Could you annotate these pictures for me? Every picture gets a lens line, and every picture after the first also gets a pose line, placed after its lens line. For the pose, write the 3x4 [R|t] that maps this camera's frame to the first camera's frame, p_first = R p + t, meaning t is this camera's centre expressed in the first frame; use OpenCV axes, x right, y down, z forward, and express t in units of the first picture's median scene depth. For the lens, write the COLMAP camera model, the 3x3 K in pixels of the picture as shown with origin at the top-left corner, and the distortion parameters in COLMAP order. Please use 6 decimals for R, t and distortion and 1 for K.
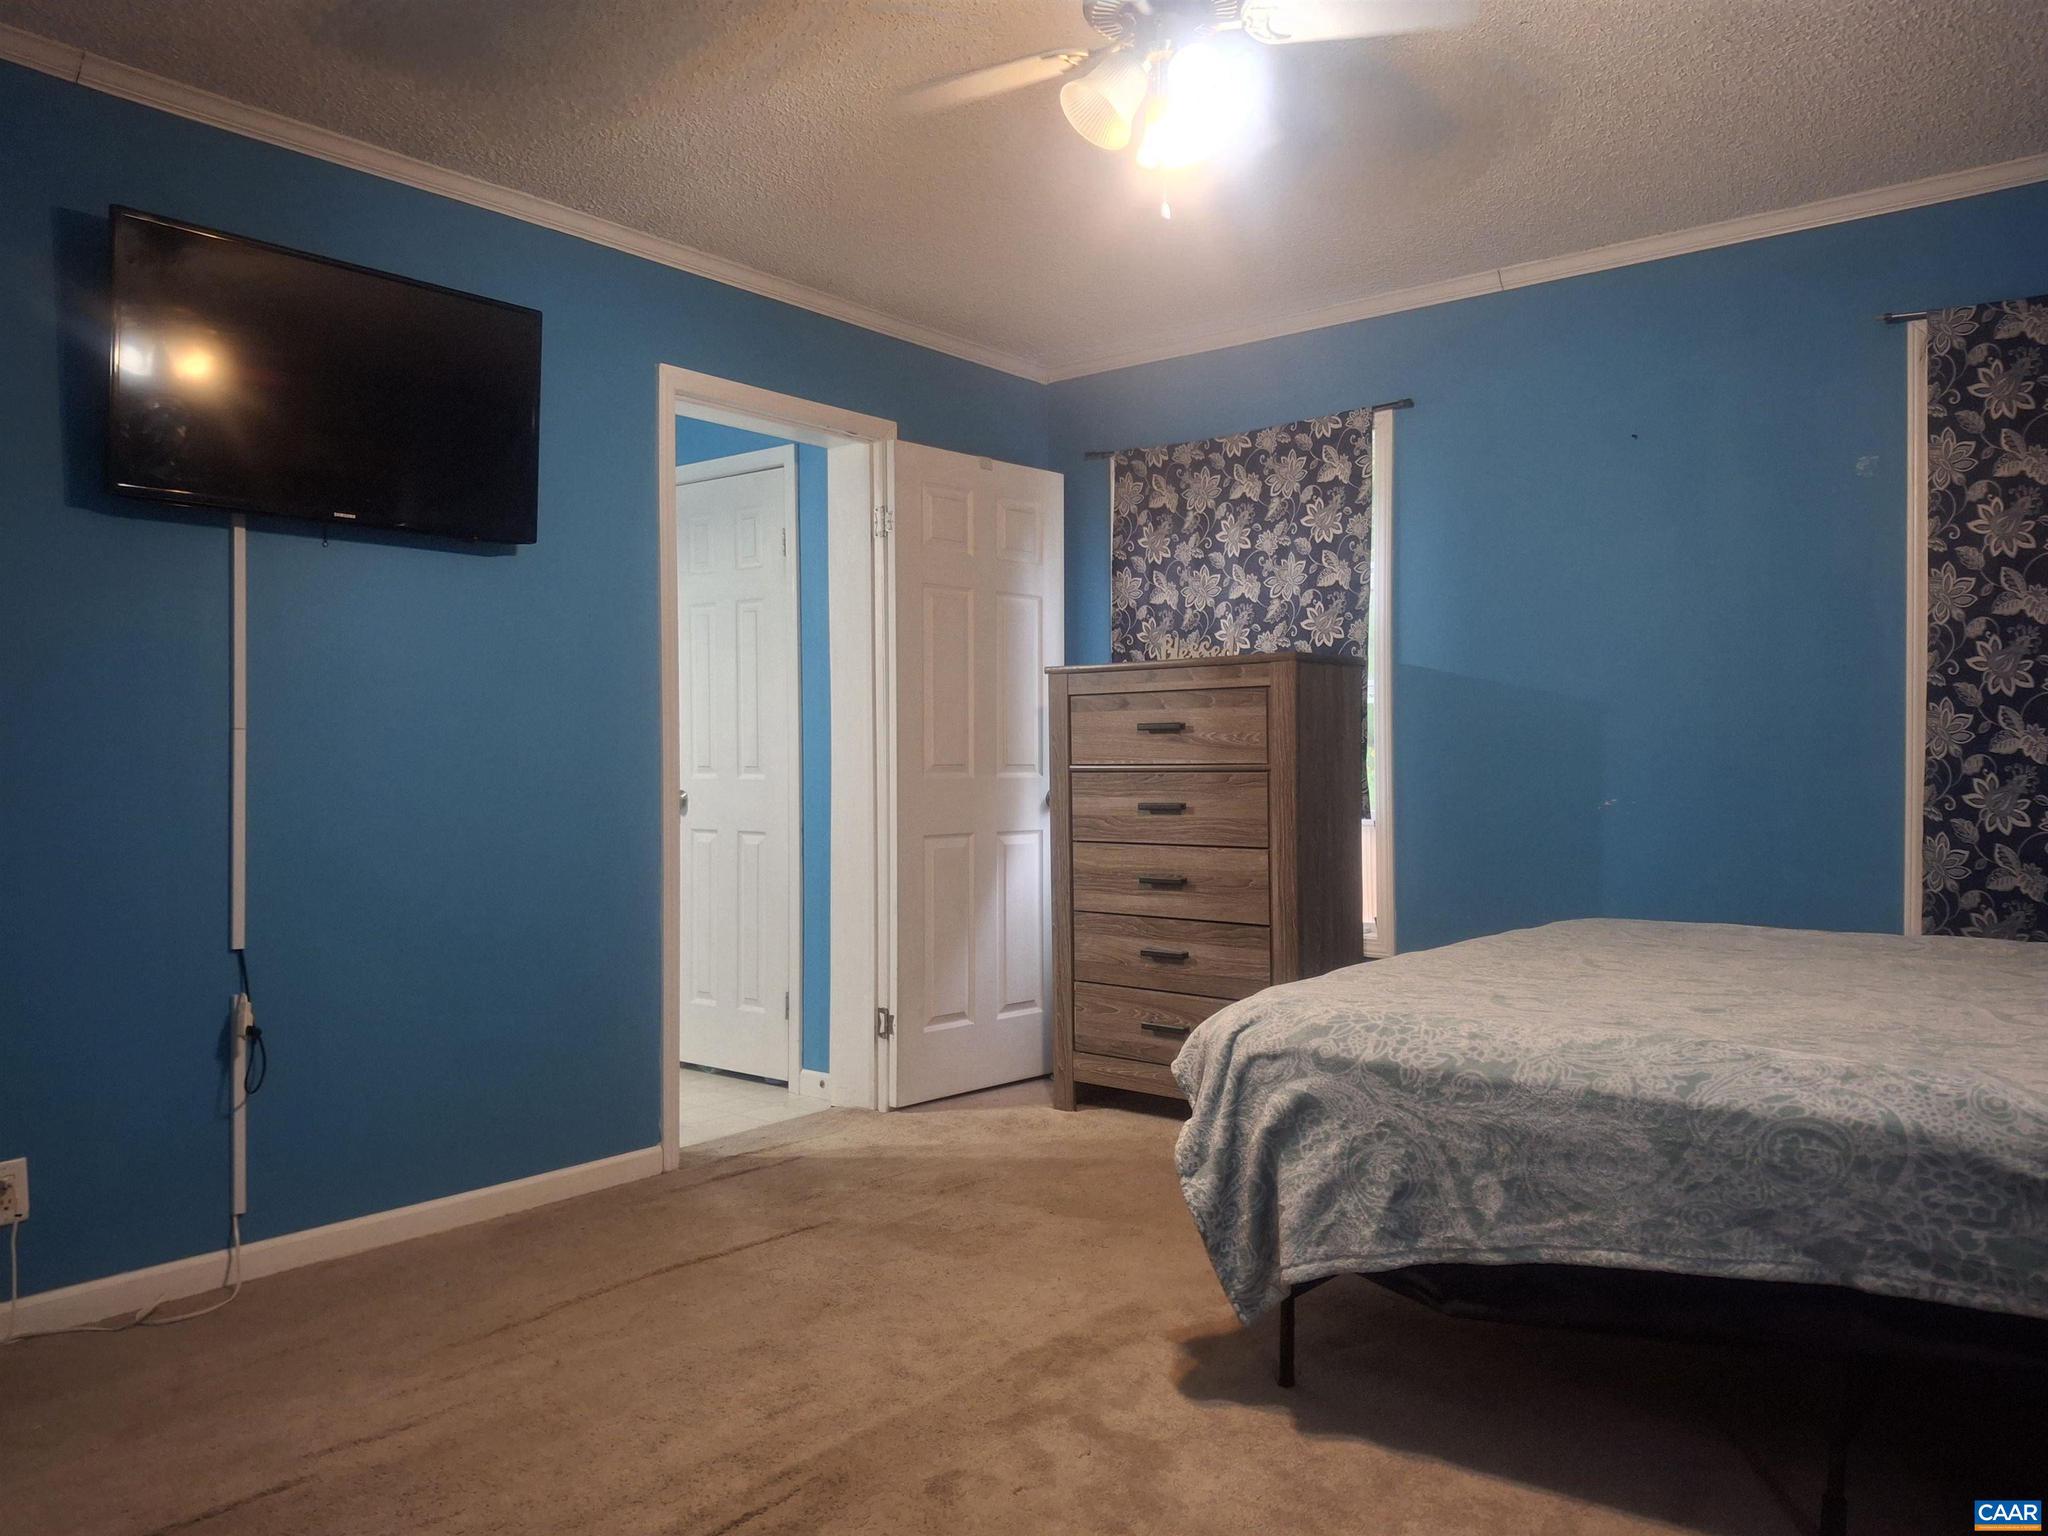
lens RADIAL K [[1510.0, 0, 1024.0], [0, 1510.0, 768.0], [0, 0, 1]] dist [0.125610, -0.223797]
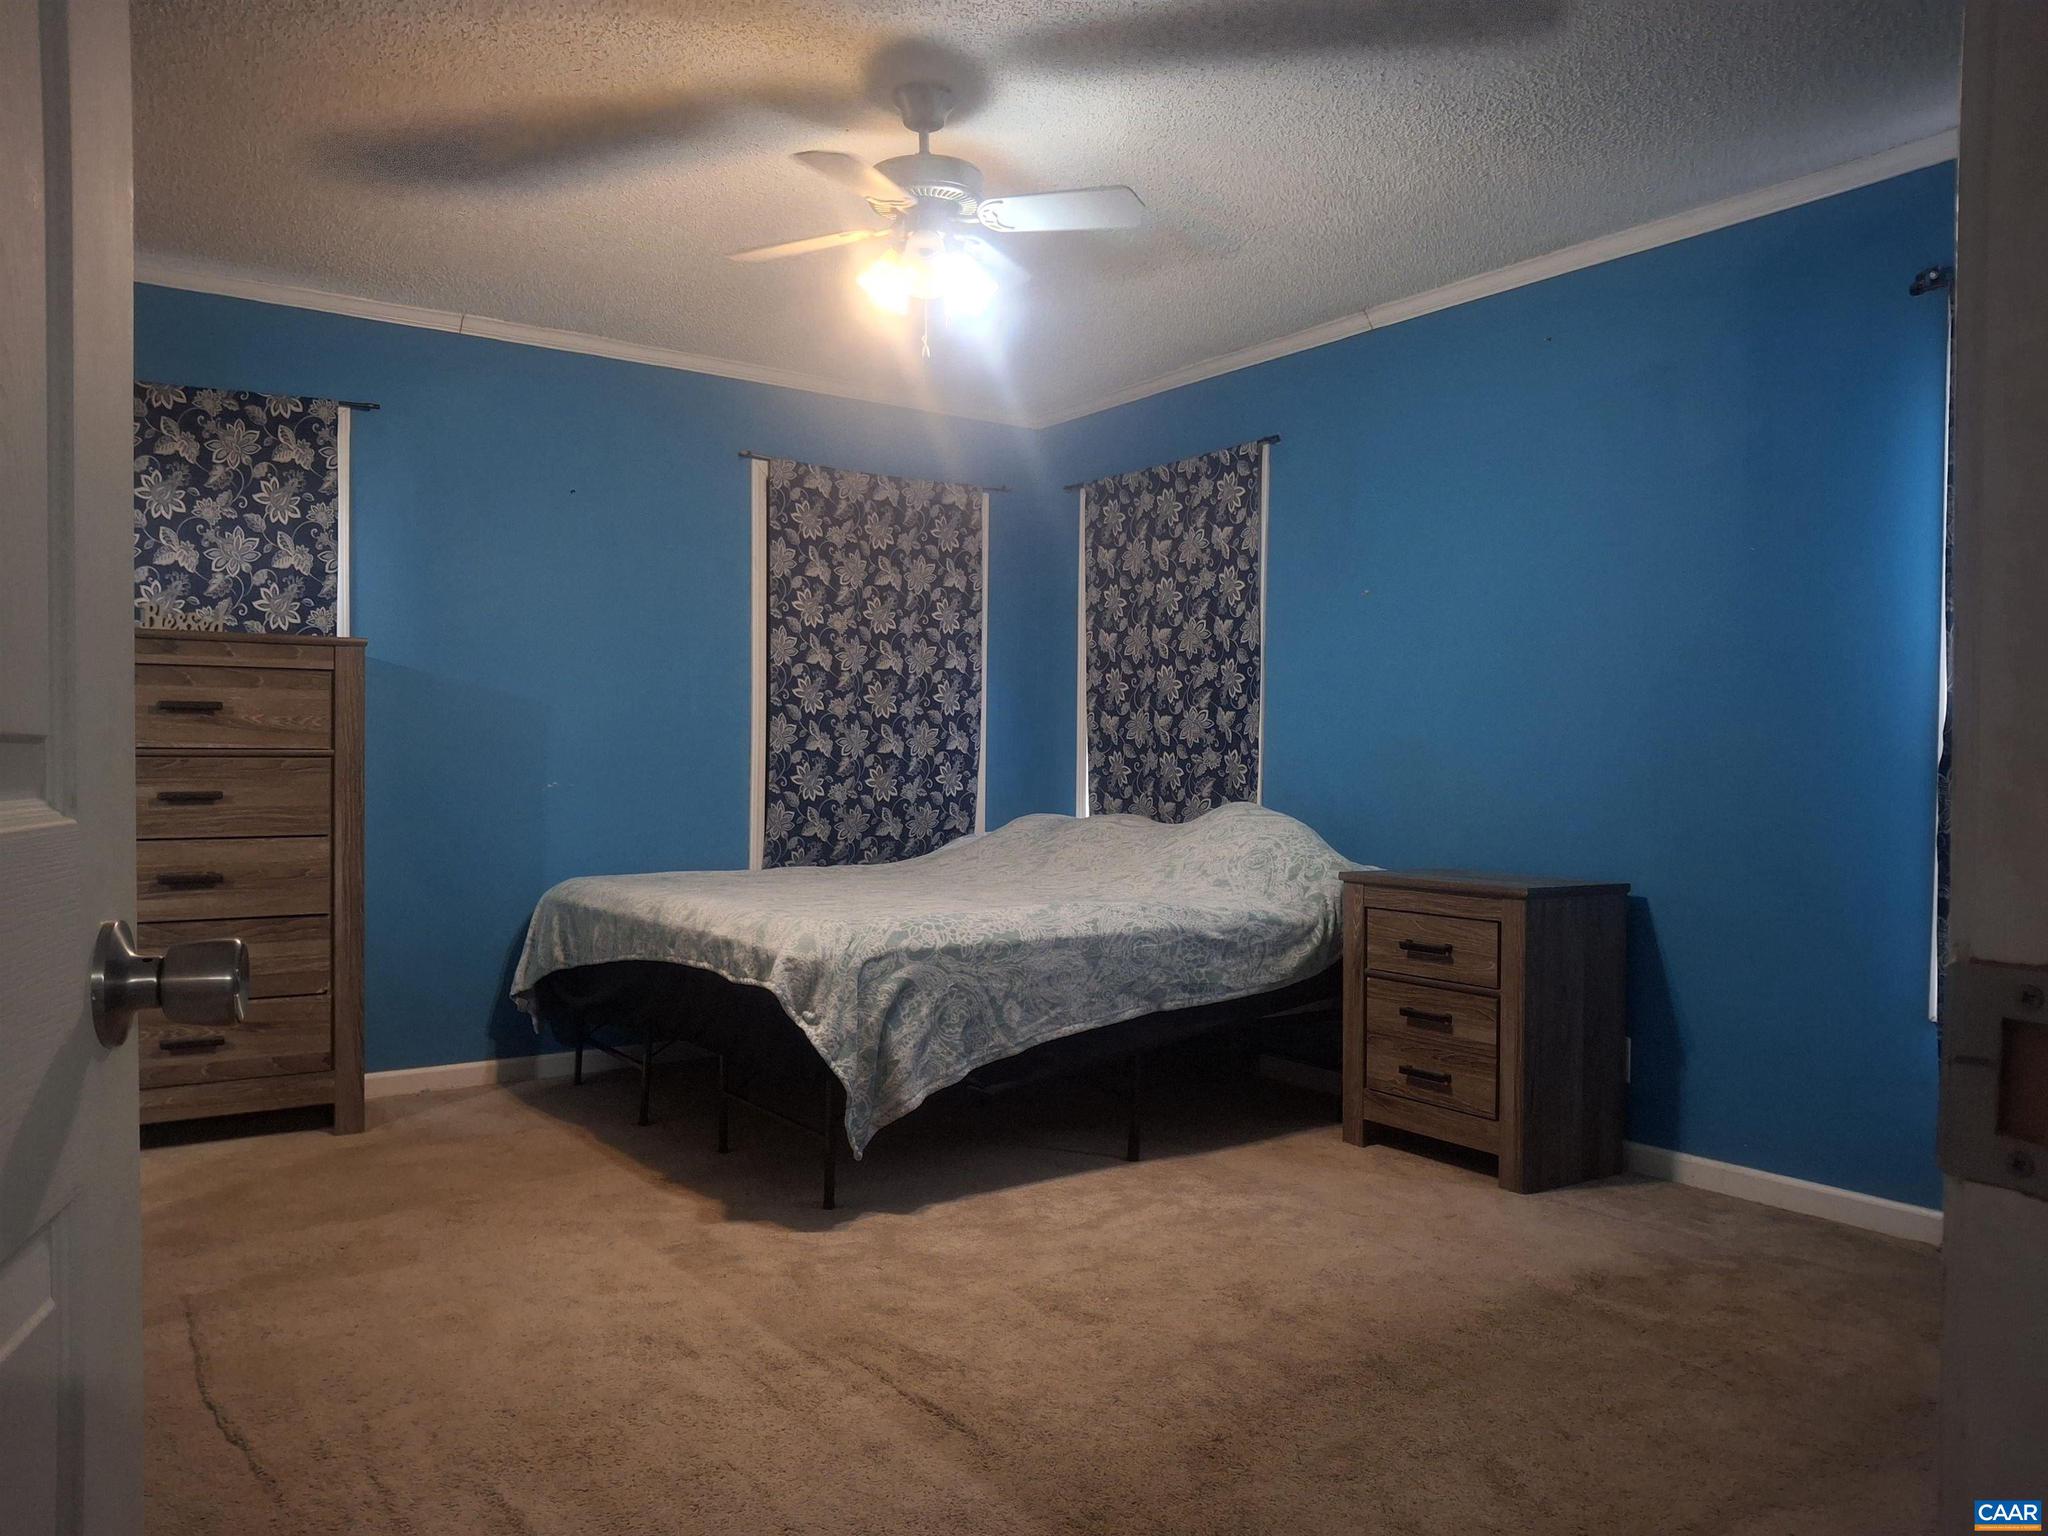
lens RADIAL K [[1510.0, 0, 1024.0], [0, 1510.0, 768.0], [0, 0, 1]] dist [0.125610, -0.223797]
pose [[0.269397, 0.004496, 0.963019, -1.093293], [-0.002037, 0.999990, -0.004098, 0.020360], [-0.963027, -0.000858, 0.269404, 0.481568]]
